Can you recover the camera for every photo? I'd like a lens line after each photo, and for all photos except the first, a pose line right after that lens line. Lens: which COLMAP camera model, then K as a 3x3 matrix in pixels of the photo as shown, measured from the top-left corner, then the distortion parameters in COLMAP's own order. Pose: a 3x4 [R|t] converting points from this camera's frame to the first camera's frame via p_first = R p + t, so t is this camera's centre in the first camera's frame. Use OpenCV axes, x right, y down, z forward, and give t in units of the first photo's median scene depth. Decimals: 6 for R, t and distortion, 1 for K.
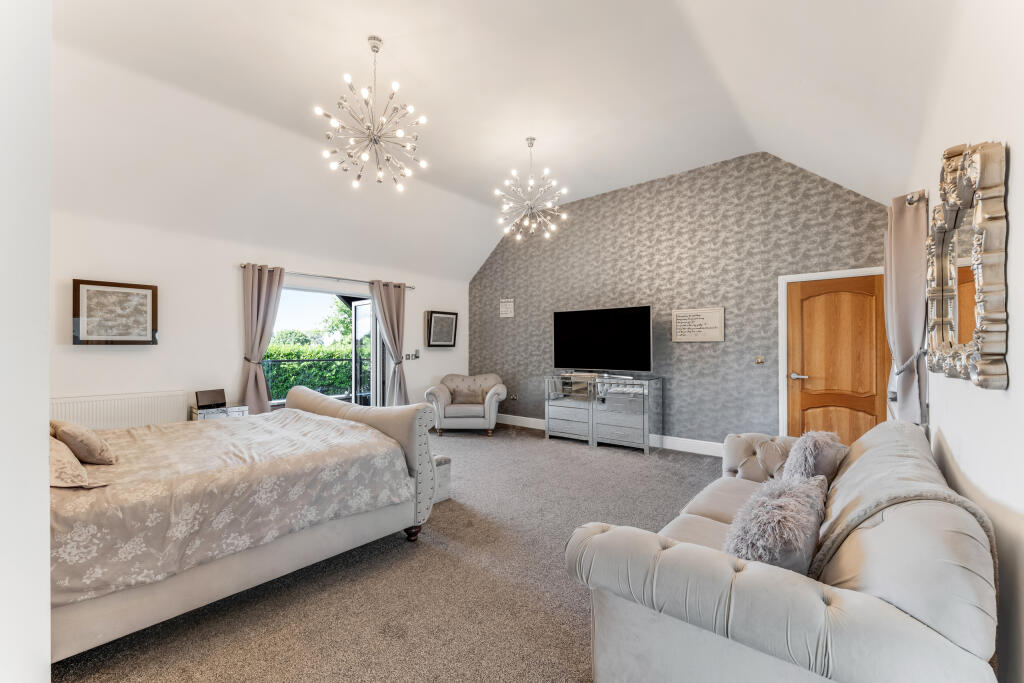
lens RADIAL K [[417.5, 0, 508.1], [0, 417.5, 345.4], [0, 0, 1]] dist [0.000168, 0.000238]
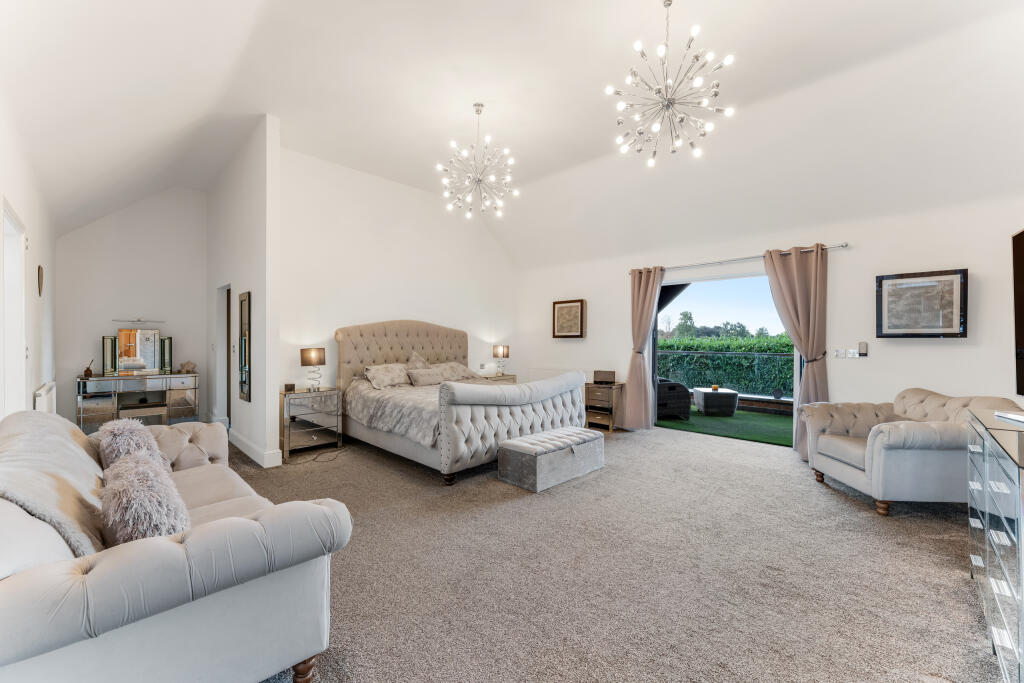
lens RADIAL K [[417.5, 0, 506.8], [0, 417.5, 345.6], [0, 0, 1]] dist [0.000168, 0.000238]
pose [[-0.078486, 0.012161, -0.996841, 0.702209], [0.006195, 0.999912, 0.011711, 0.007868], [0.996896, -0.005256, -0.078554, 0.846417]]
